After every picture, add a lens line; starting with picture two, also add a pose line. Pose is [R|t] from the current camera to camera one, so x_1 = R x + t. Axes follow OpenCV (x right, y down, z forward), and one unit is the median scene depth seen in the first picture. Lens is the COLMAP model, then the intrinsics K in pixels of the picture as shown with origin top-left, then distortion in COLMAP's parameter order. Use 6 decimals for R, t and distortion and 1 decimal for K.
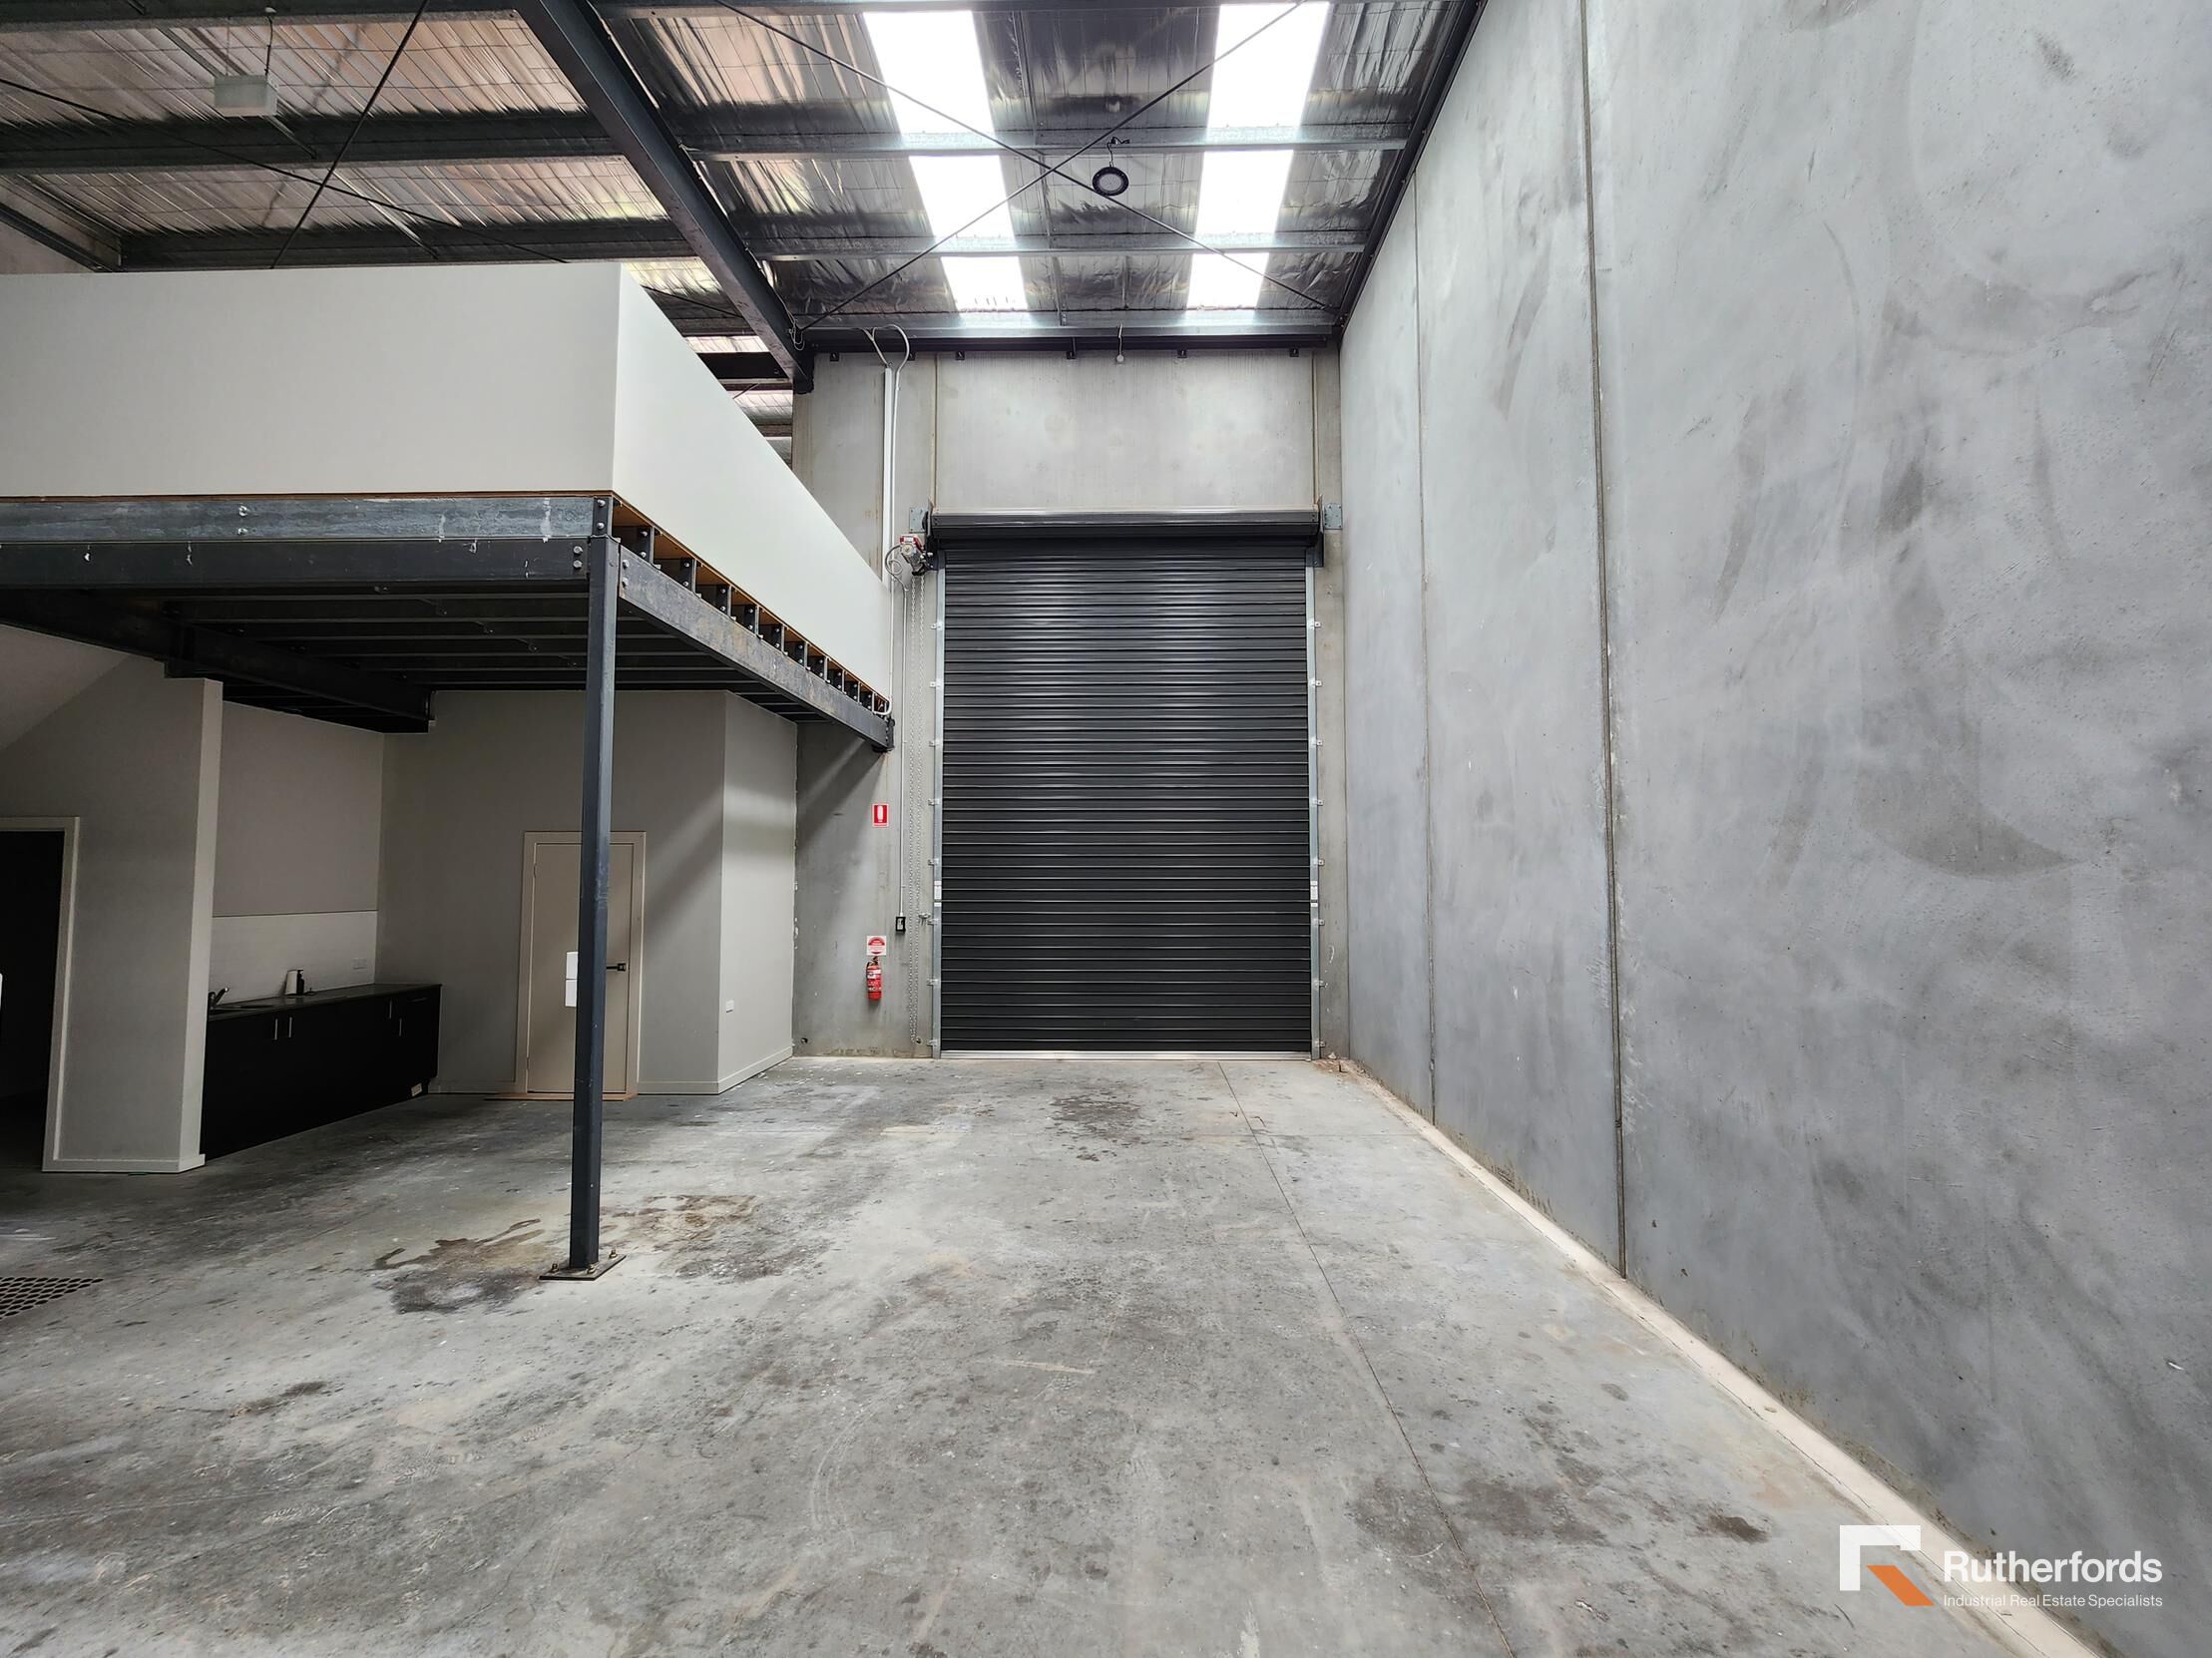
lens RADIAL K [[898.6, 0, 1110.8], [0, 898.6, 835.9], [0, 0, 1]] dist [-0.002550, -0.000385]
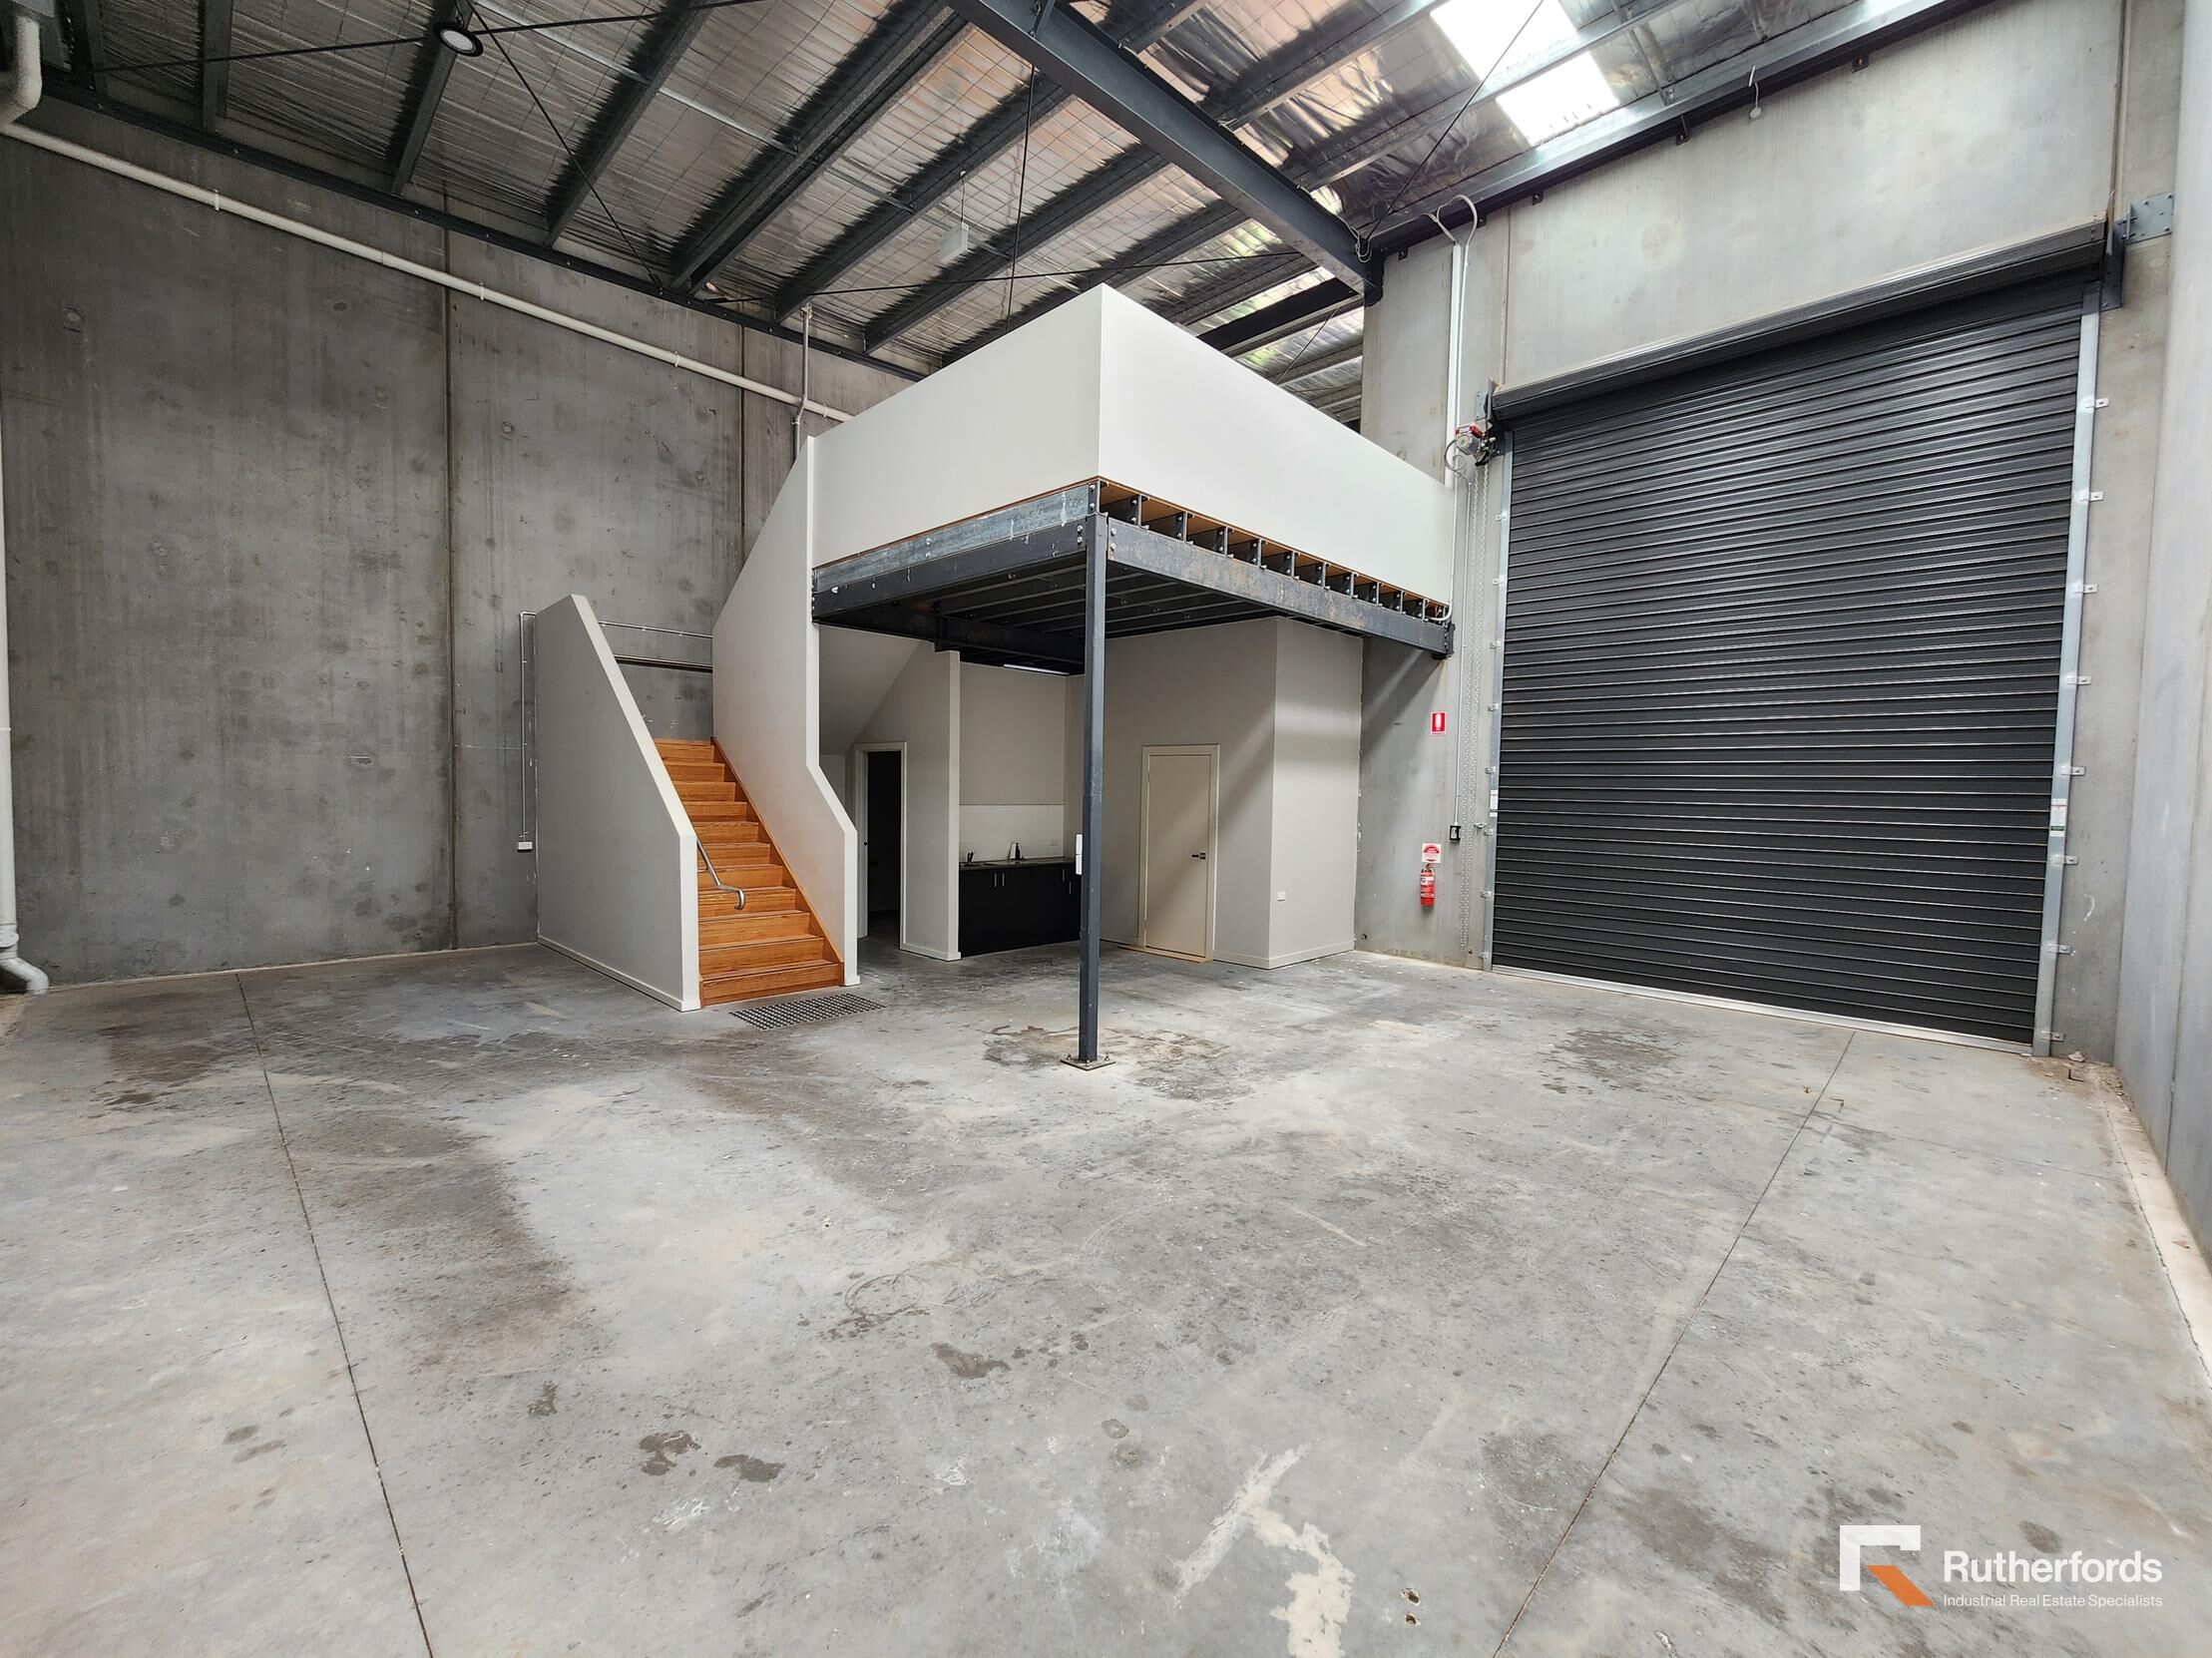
lens RADIAL K [[898.6, 0, 1110.8], [0, 898.6, 835.9], [0, 0, 1]] dist [-0.002550, -0.000385]
pose [[0.730112, 0.049945, -0.681500, 0.323574], [0.017232, 0.995662, 0.091431, 0.007679], [0.683111, -0.078499, 0.726084, 0.041383]]
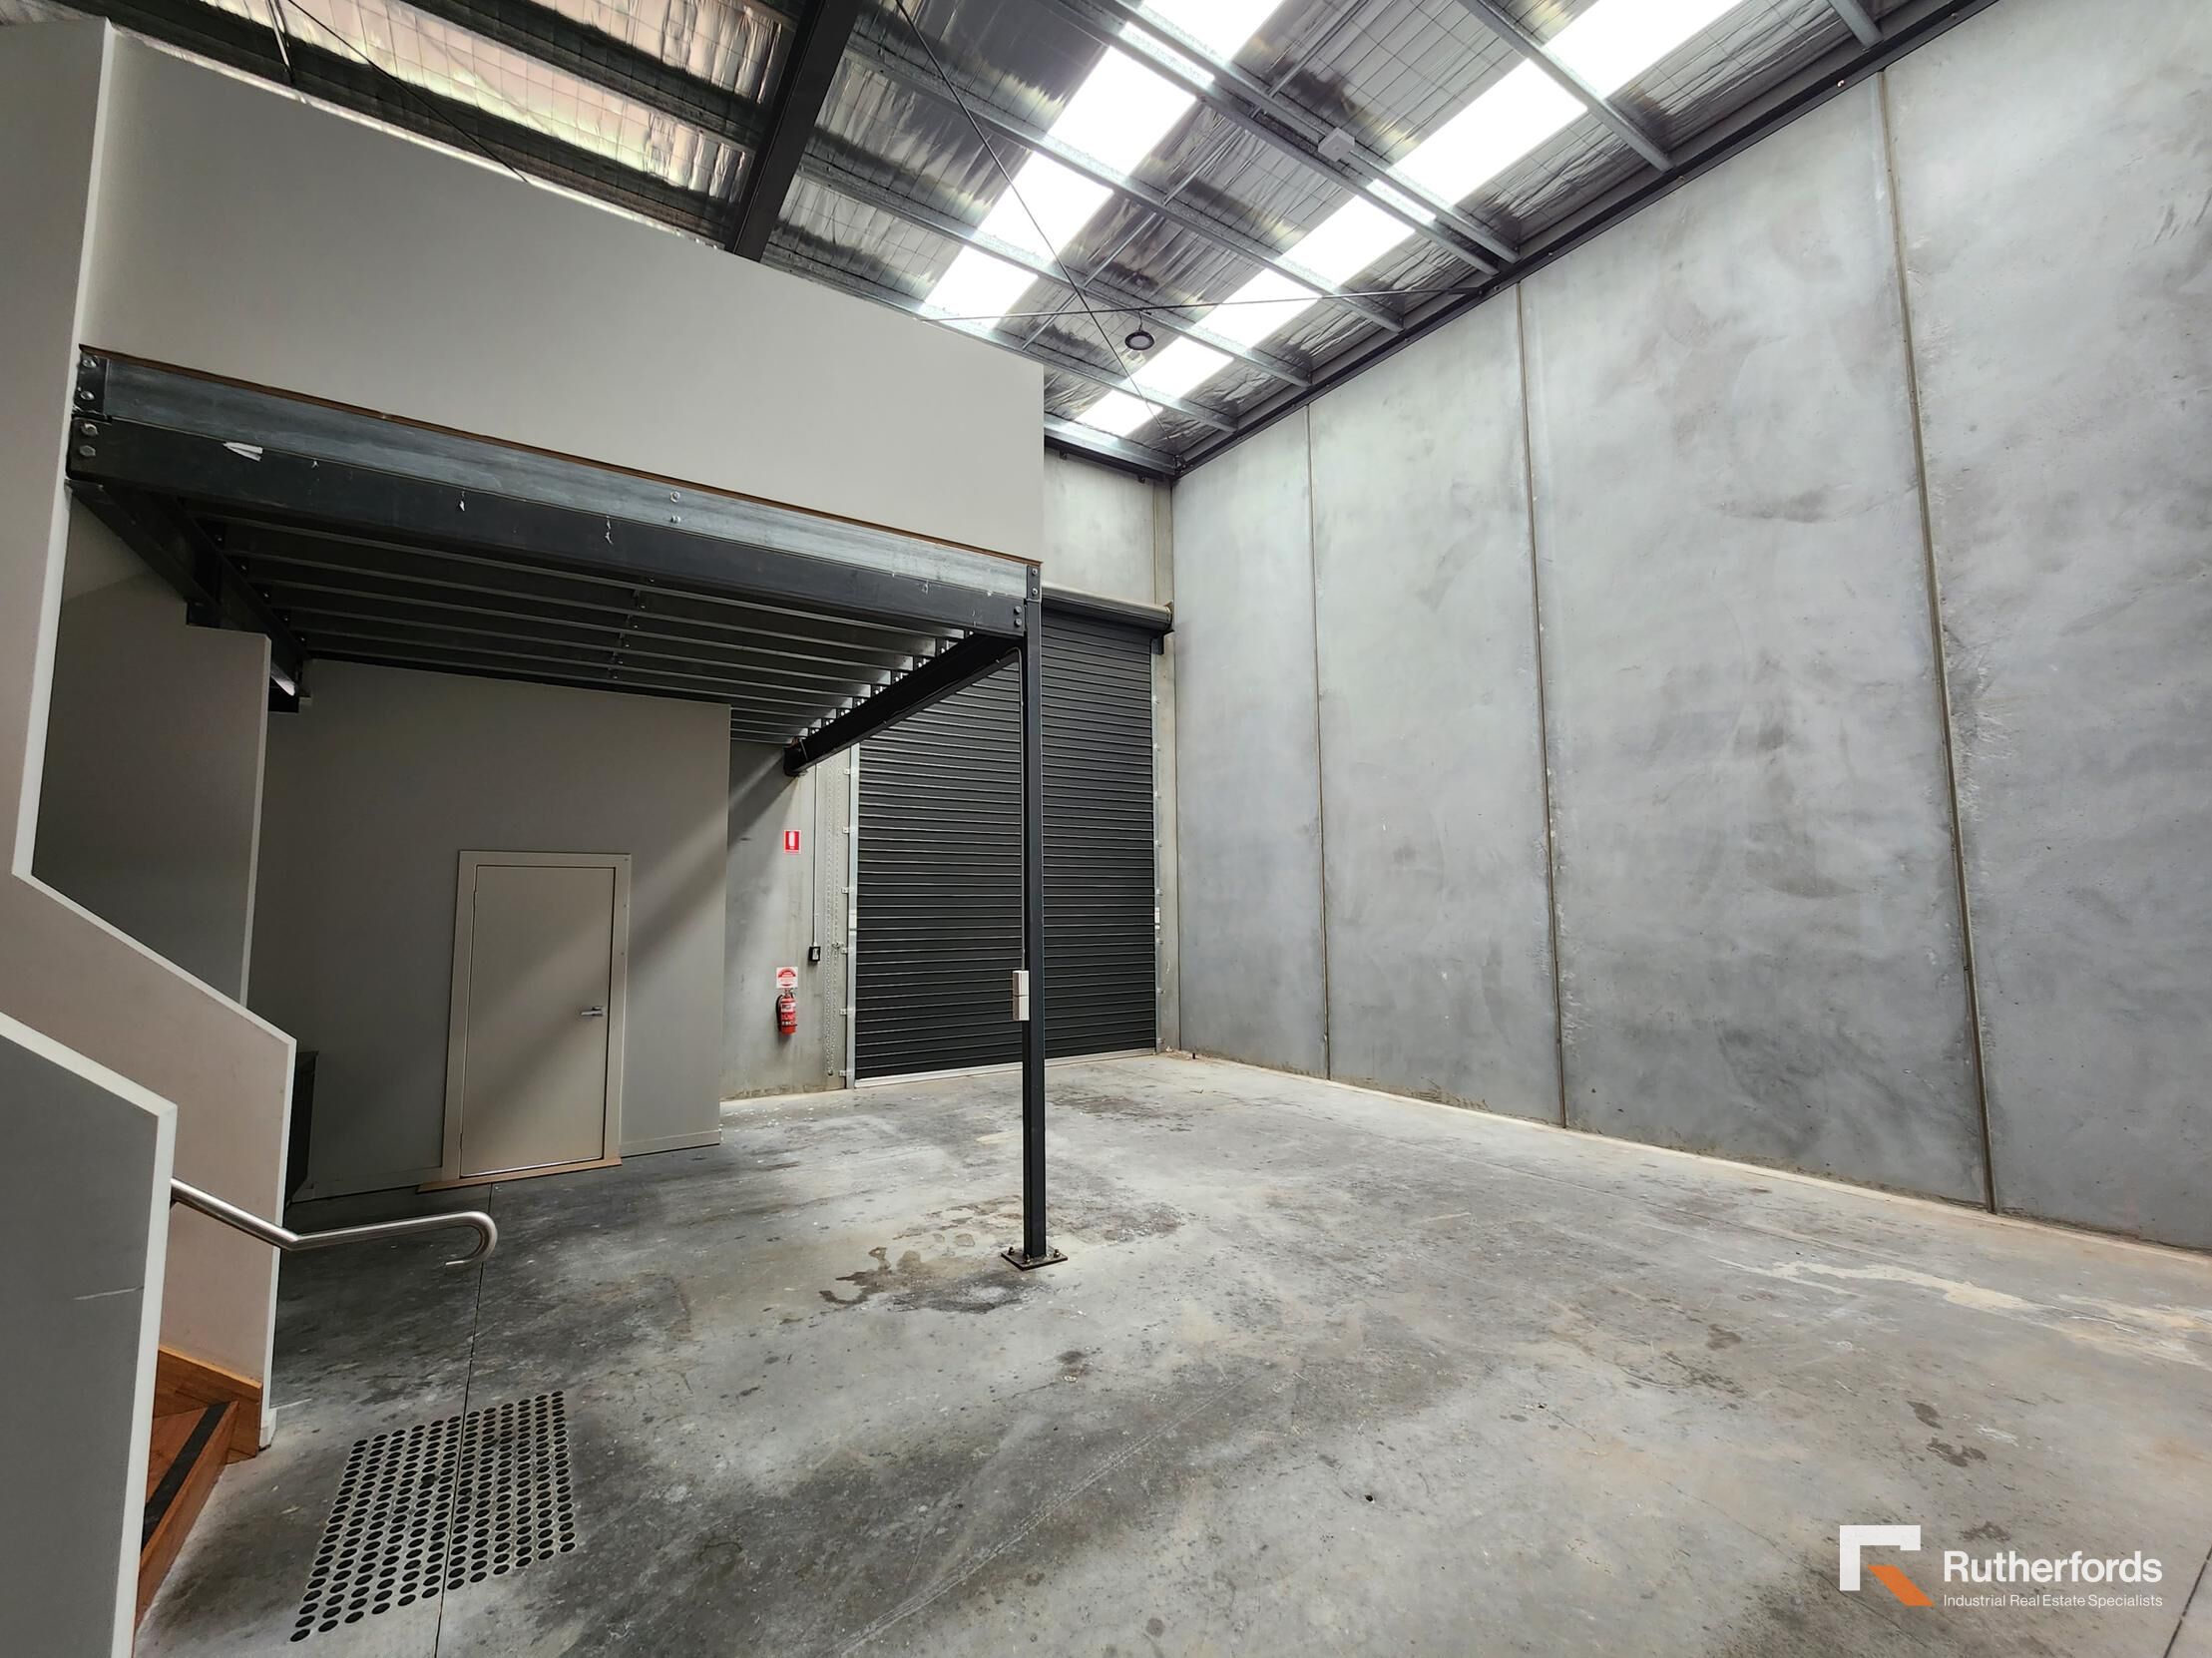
lens RADIAL K [[903.8, 0, 1110.4], [0, 903.8, 830.4], [0, 0, 1]] dist [-0.003293, 0.000108]
pose [[0.828700, 0.041826, 0.558127, -1.024003], [-0.019647, 0.998763, -0.045674, 0.004975], [-0.559347, 0.026884, 0.828497, 0.009945]]
